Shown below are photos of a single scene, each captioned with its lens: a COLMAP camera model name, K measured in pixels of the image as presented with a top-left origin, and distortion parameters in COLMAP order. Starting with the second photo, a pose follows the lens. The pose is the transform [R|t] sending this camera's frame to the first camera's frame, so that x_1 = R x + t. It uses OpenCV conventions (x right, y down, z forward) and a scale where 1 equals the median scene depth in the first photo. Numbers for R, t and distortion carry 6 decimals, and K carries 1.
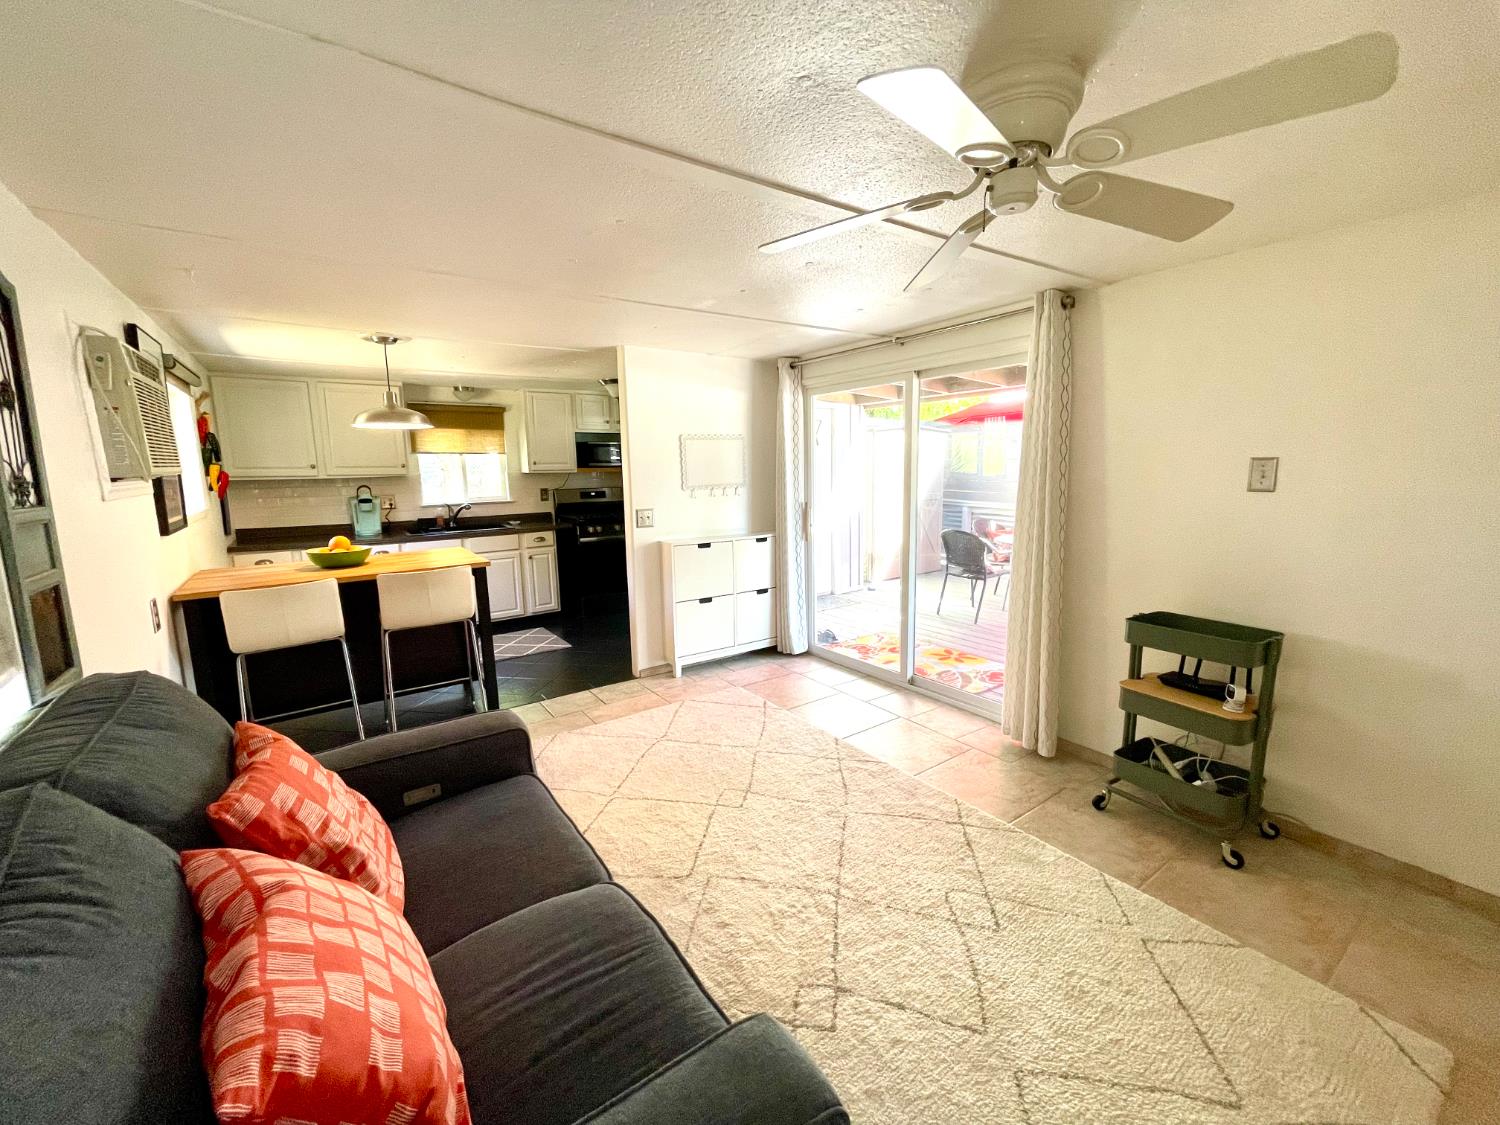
lens RADIAL K [[608.9, 0, 749.7], [0, 608.9, 558.8], [0, 0, 1]] dist [-0.001176, -0.000083]
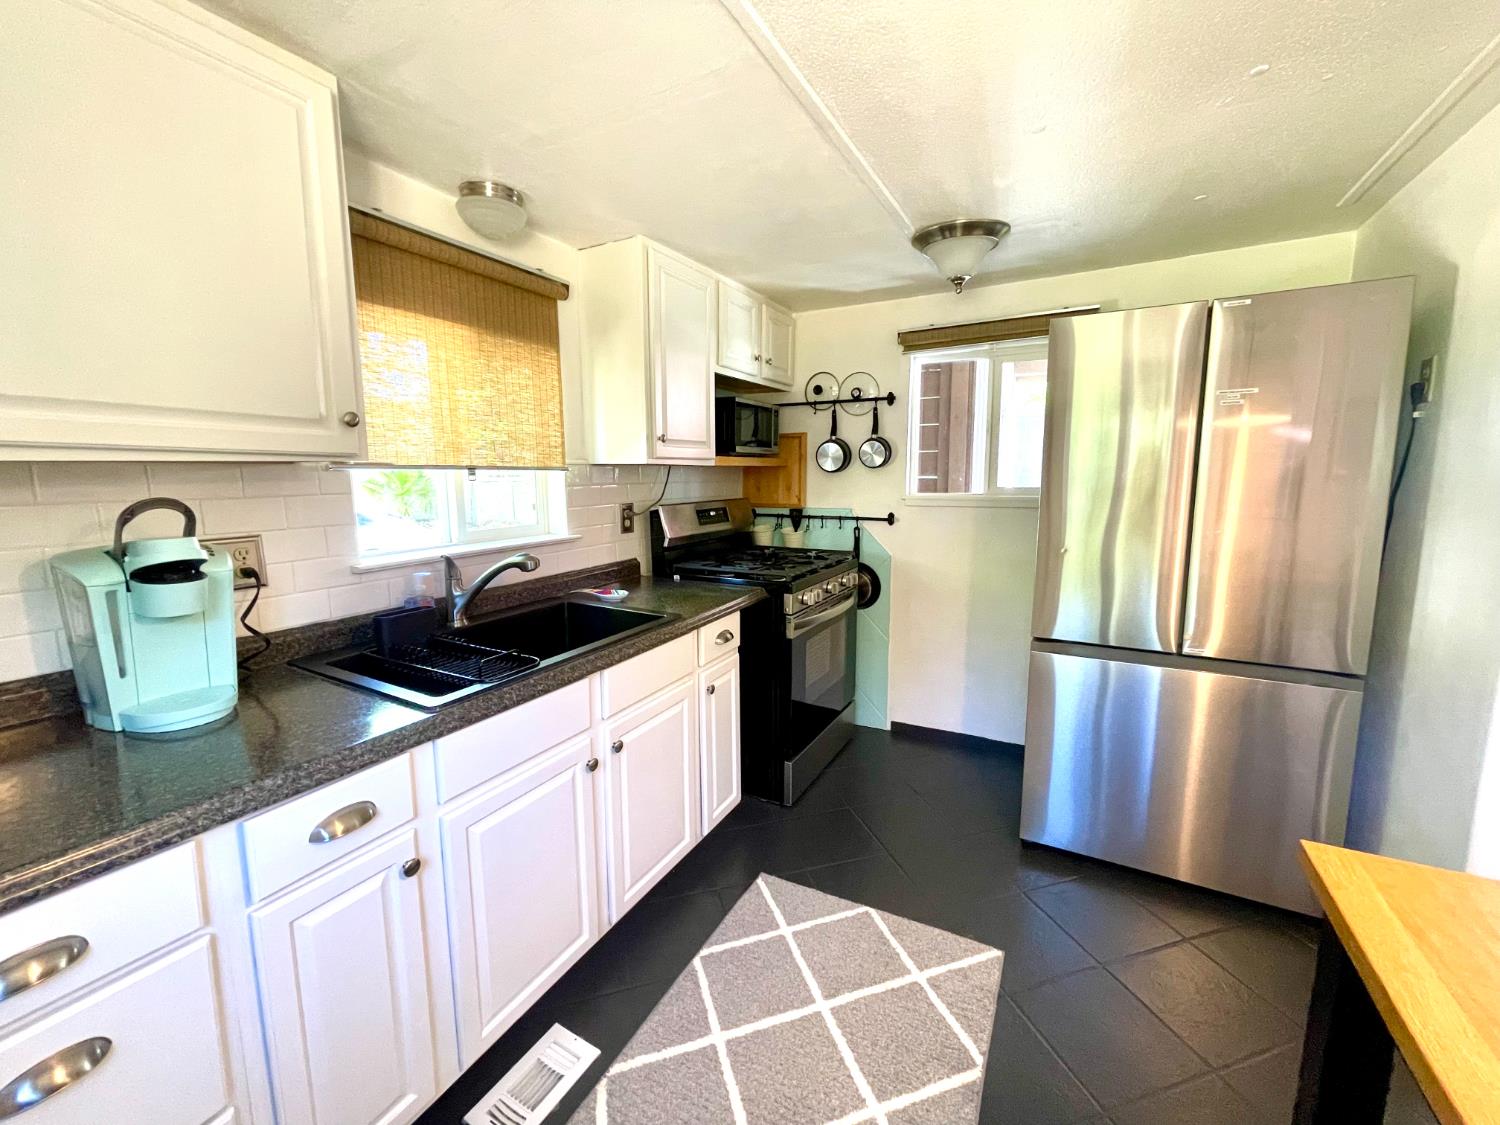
lens RADIAL K [[607.0, 0, 752.0], [0, 607.0, 557.6], [0, 0, 1]] dist [-0.000741, 0.000116]
pose [[0.896473, -0.051531, 0.440091, -0.628091], [0.059476, 0.998221, -0.004270, -0.100667], [-0.439088, 0.030002, 0.897943, 0.829989]]
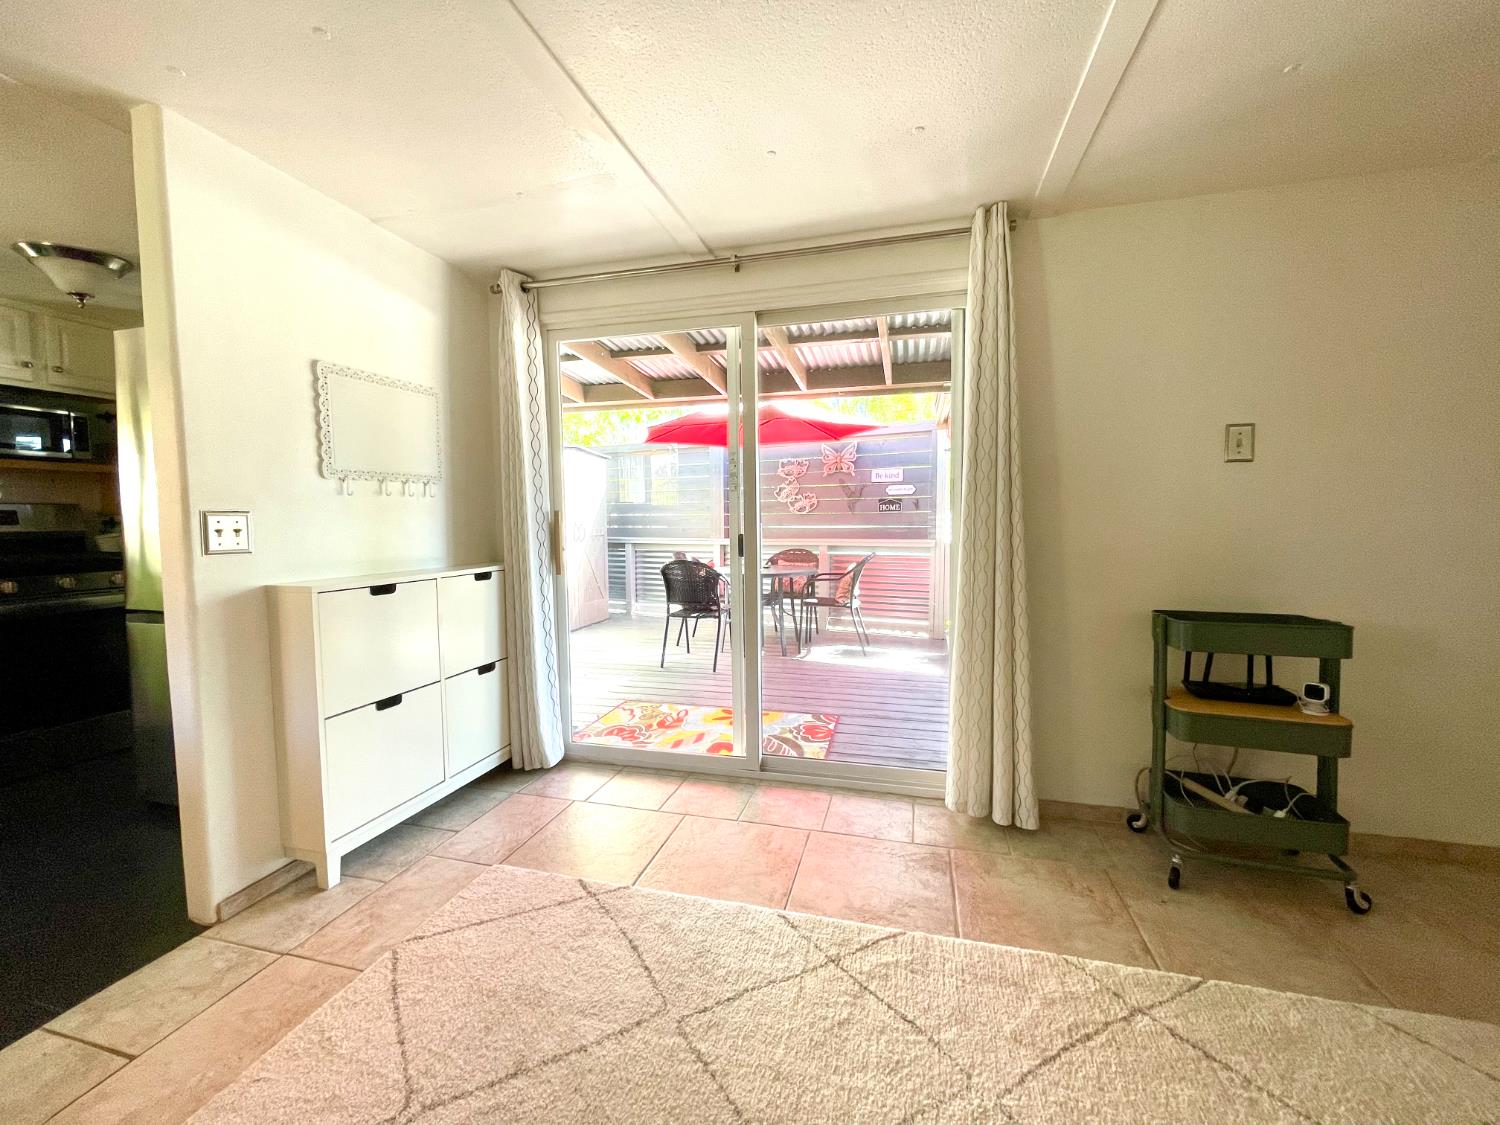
lens RADIAL K [[608.9, 0, 749.7], [0, 608.9, 558.8], [0, 0, 1]] dist [-0.001176, -0.000083]
pose [[0.766767, -0.033966, 0.641026, -0.152468], [0.093158, 0.993916, -0.058766, 0.008945], [-0.635129, 0.104776, 0.765266, 0.411769]]
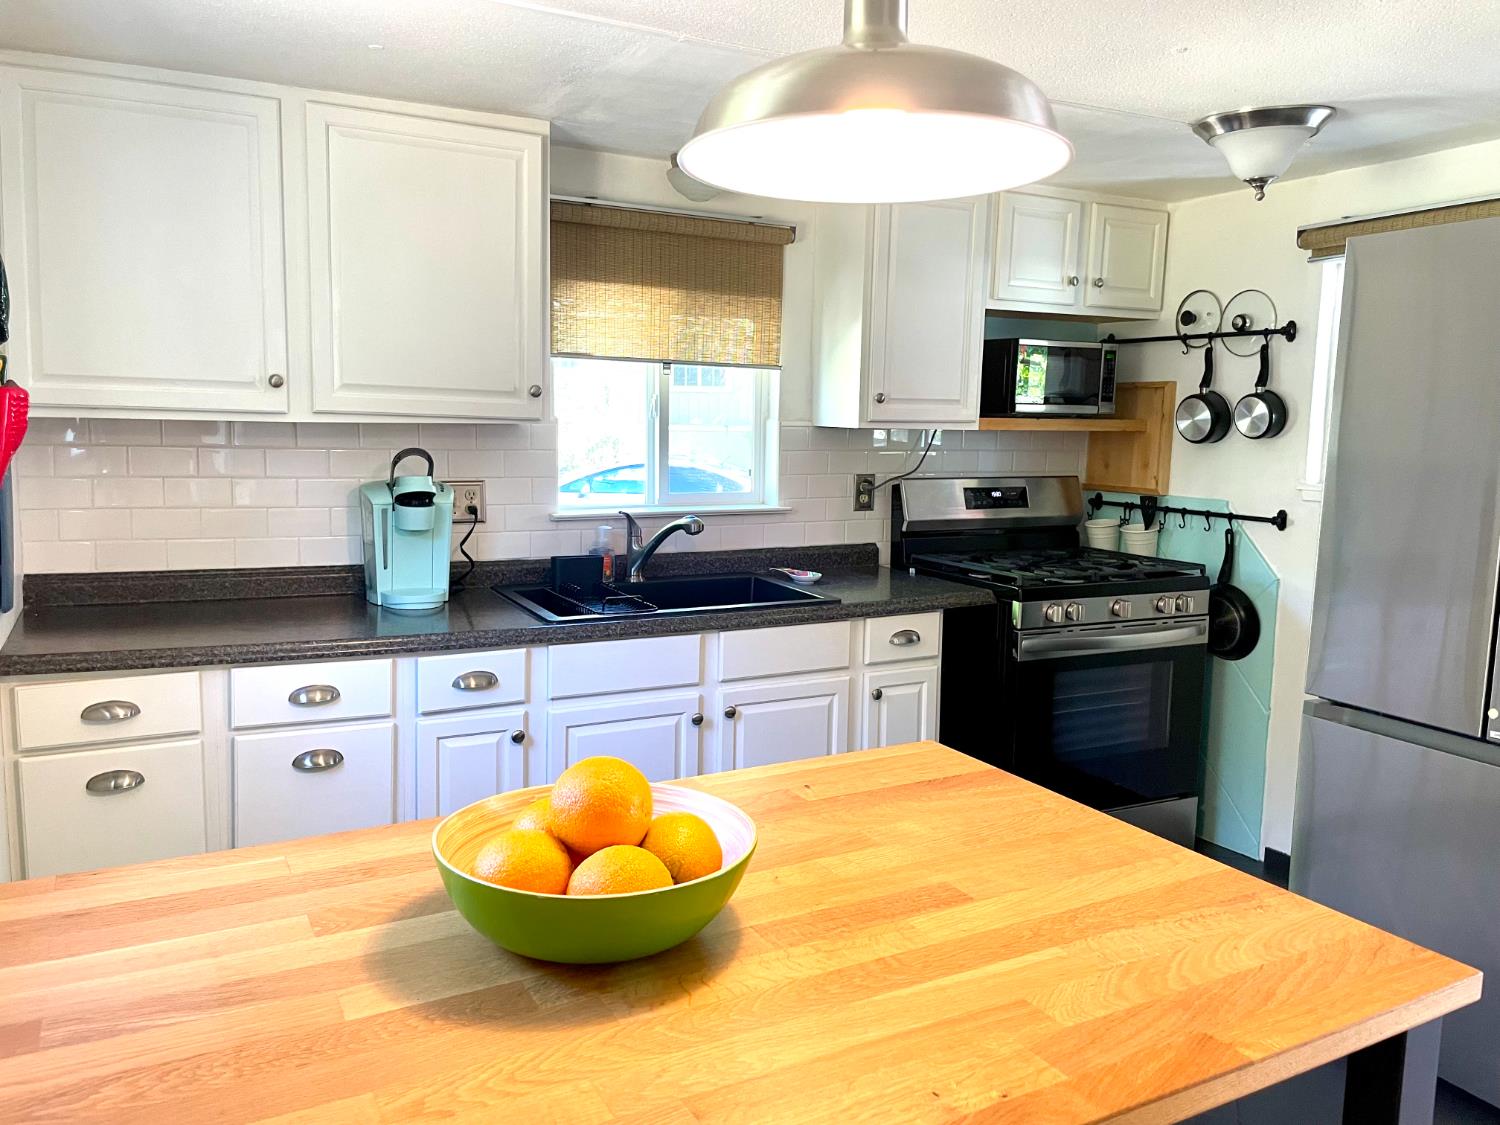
lens RADIAL K [[1157.1, 0, 760.0], [0, 1157.1, 541.0], [0, 0, 1]] dist [0.129468, -0.202590]
pose [[0.991574, 0.048271, -0.120215, -0.445899], [-0.053758, 0.997635, -0.042821, -0.066819], [0.117863, 0.048923, 0.991824, 0.497743]]
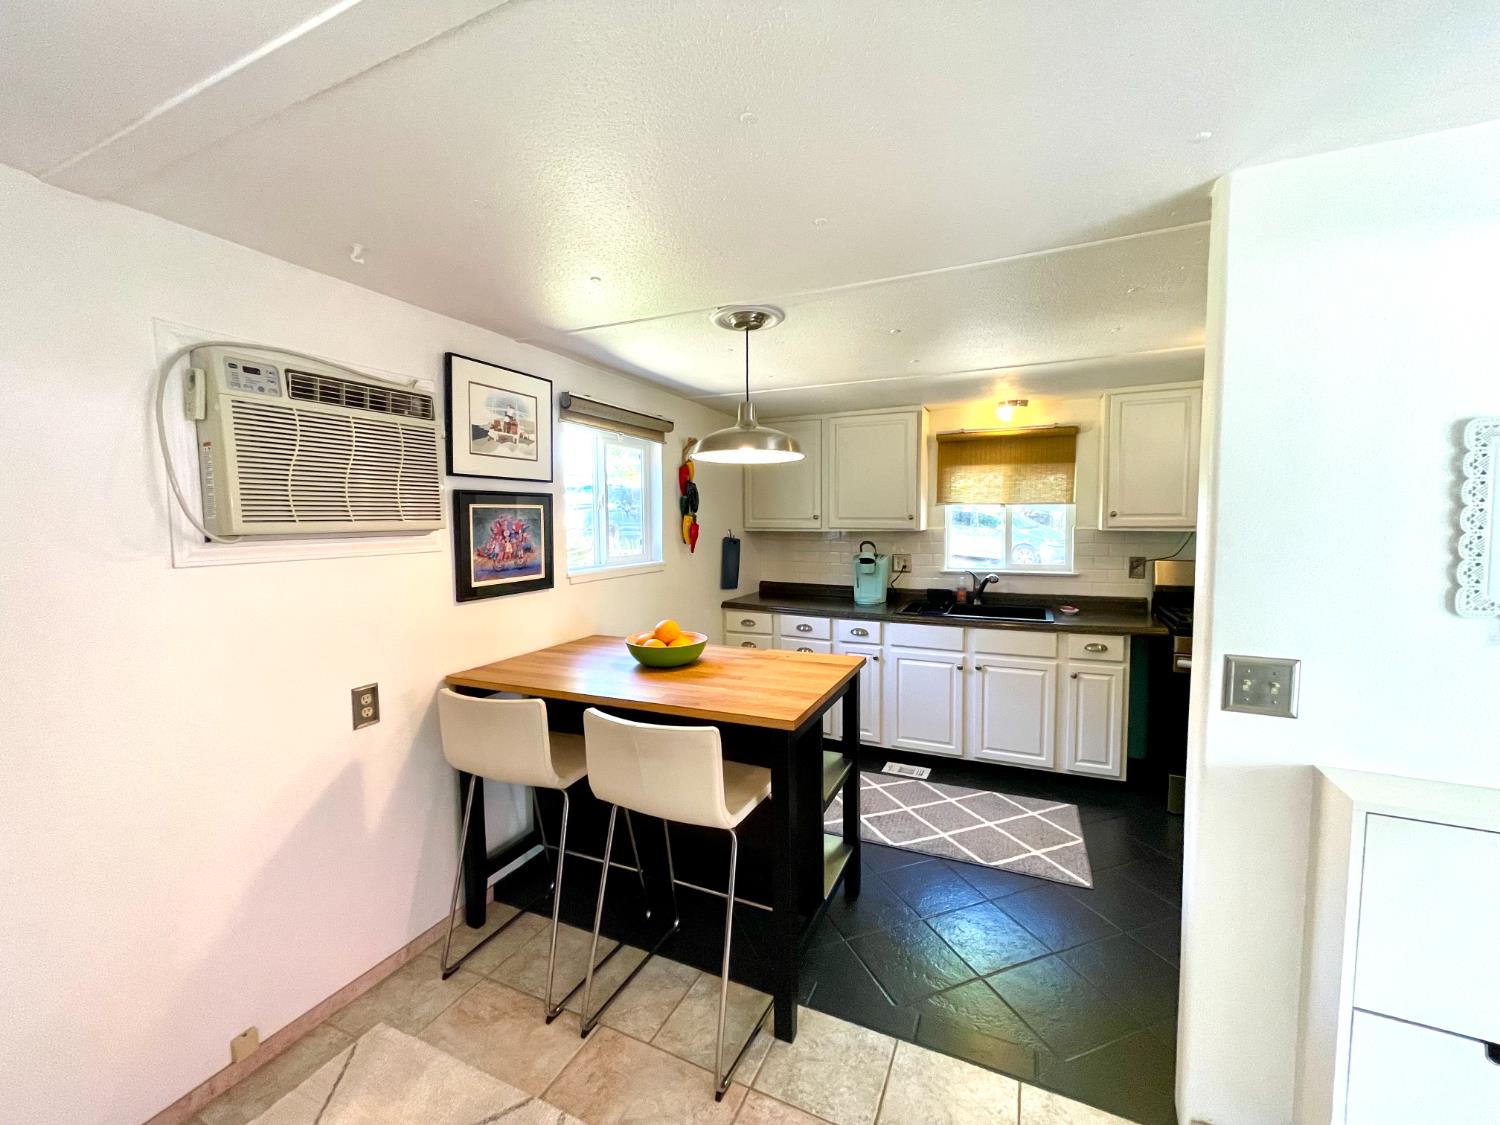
lens RADIAL K [[607.0, 0, 752.0], [0, 607.0, 557.6], [0, 0, 1]] dist [-0.000741, 0.000116]
pose [[0.502097, 0.067319, -0.862187, -0.030989], [-0.136272, 0.990669, -0.002007, -0.089888], [0.854007, 0.118500, 0.506586, 0.548362]]
